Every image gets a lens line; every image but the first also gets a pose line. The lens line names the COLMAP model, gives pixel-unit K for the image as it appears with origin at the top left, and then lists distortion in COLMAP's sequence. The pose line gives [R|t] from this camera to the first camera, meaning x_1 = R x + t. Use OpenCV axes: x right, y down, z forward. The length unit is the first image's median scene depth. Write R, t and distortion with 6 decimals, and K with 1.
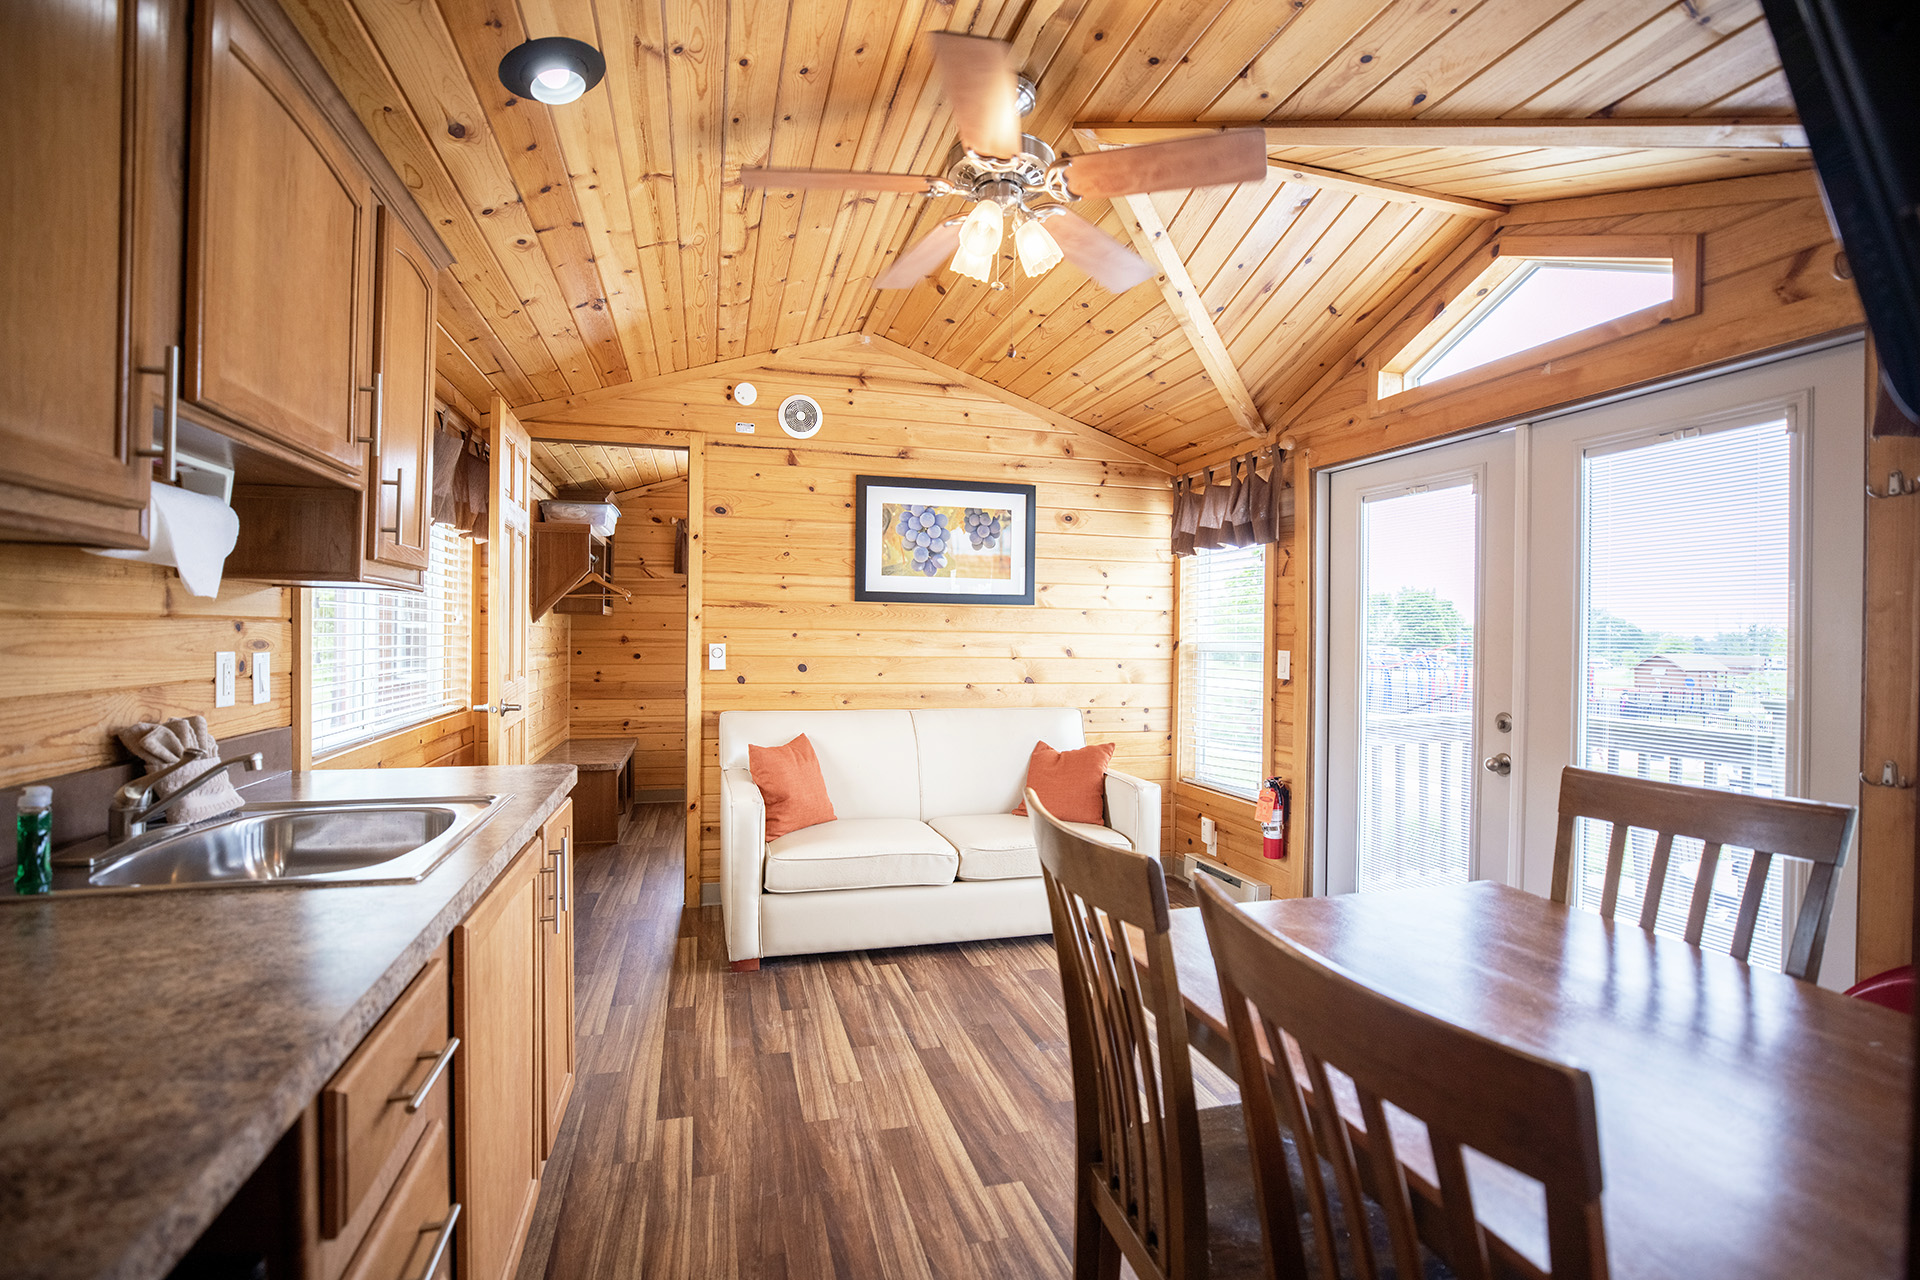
lens RADIAL K [[883.1, 0, 946.0], [0, 883.1, 630.9], [0, 0, 1]] dist [-0.033607, -0.000121]
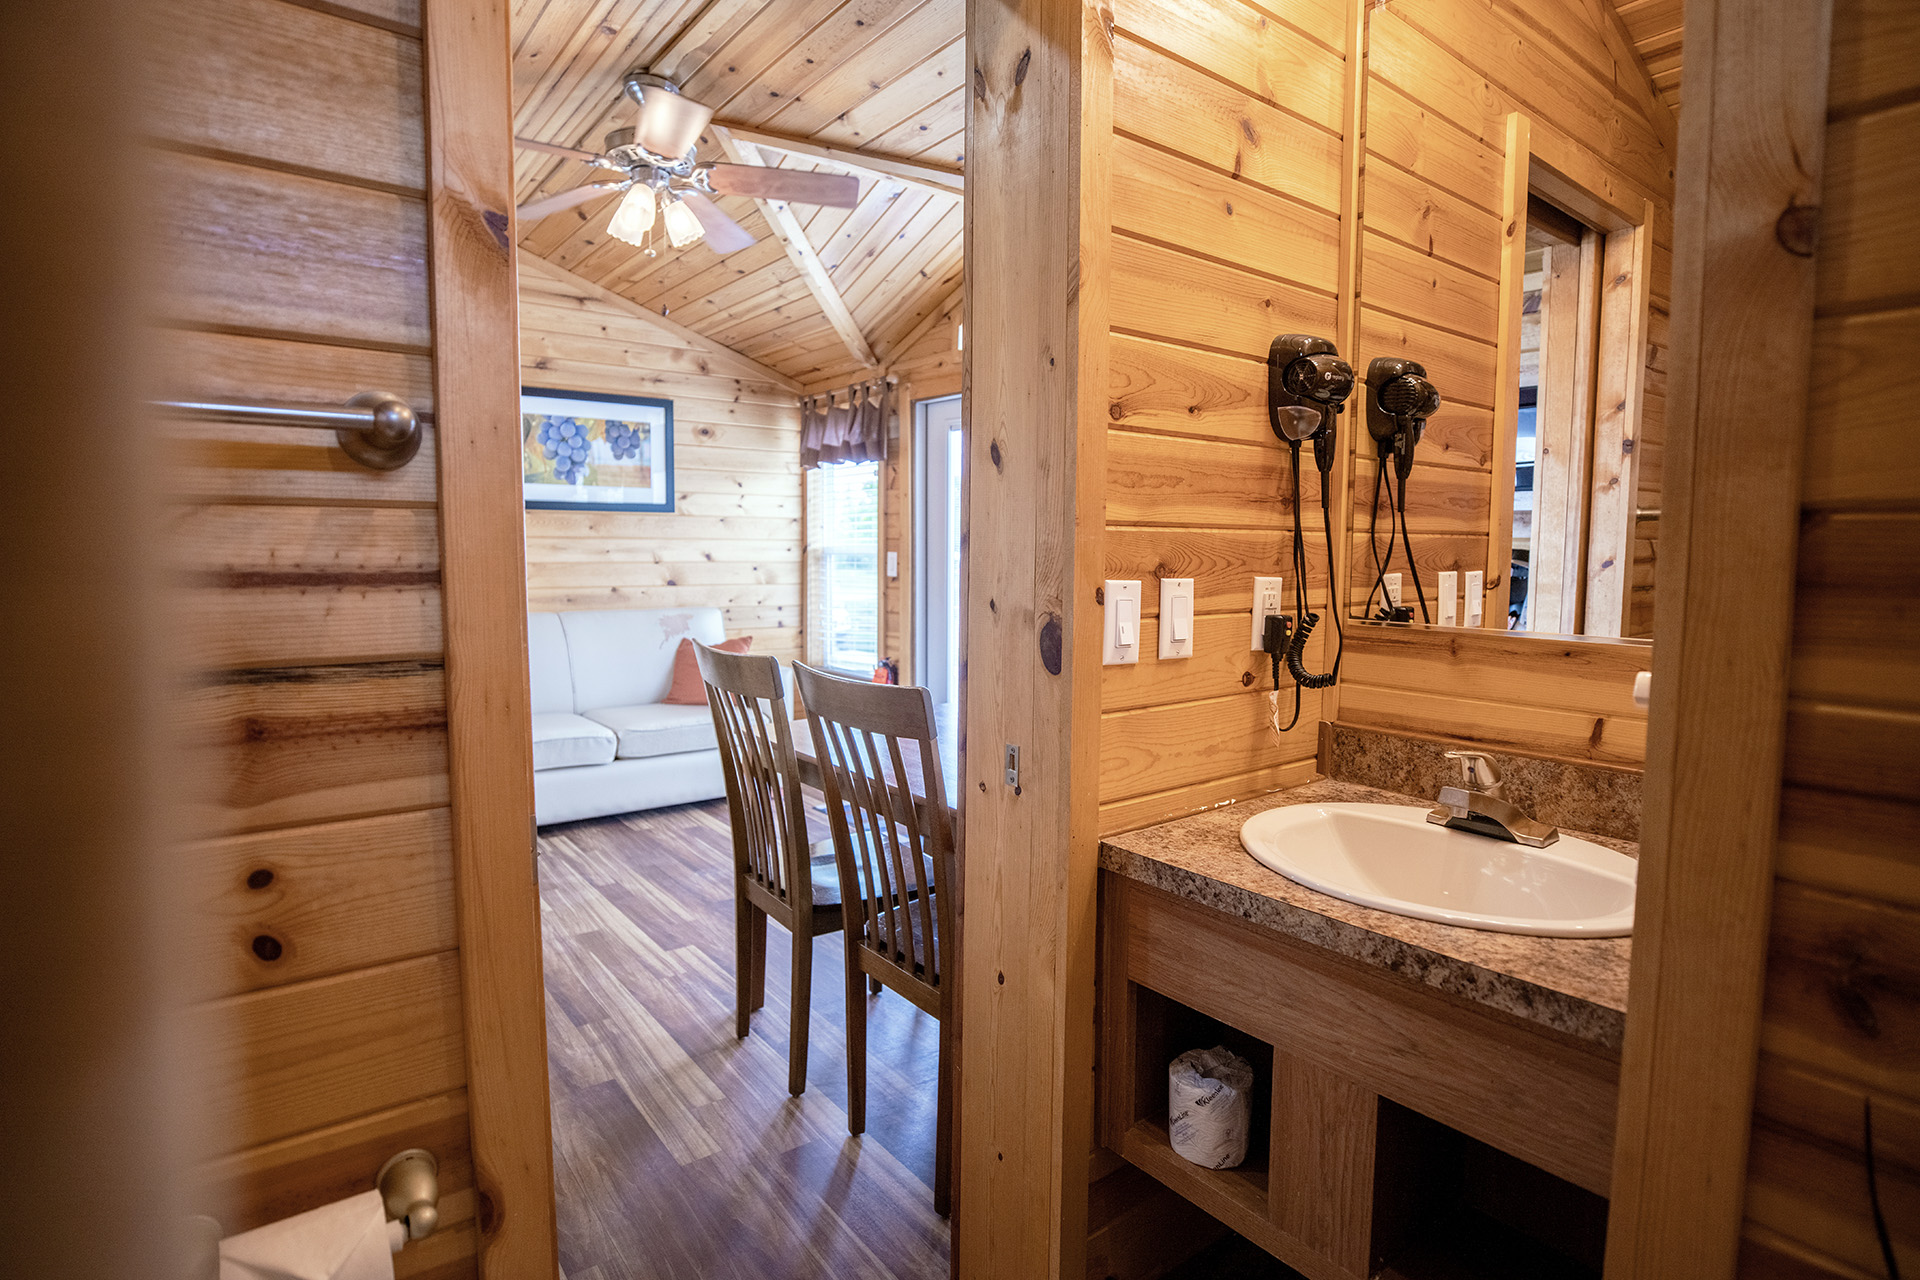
lens RADIAL K [[976.9, 0, 943.5], [0, 976.9, 634.9], [0, 0, 1]] dist [-0.050339, 0.000134]
pose [[0.927194, -0.040197, 0.372418, -0.048138], [0.003570, 0.995129, 0.098520, 0.003415], [-0.374564, -0.090018, 0.922821, -0.252564]]
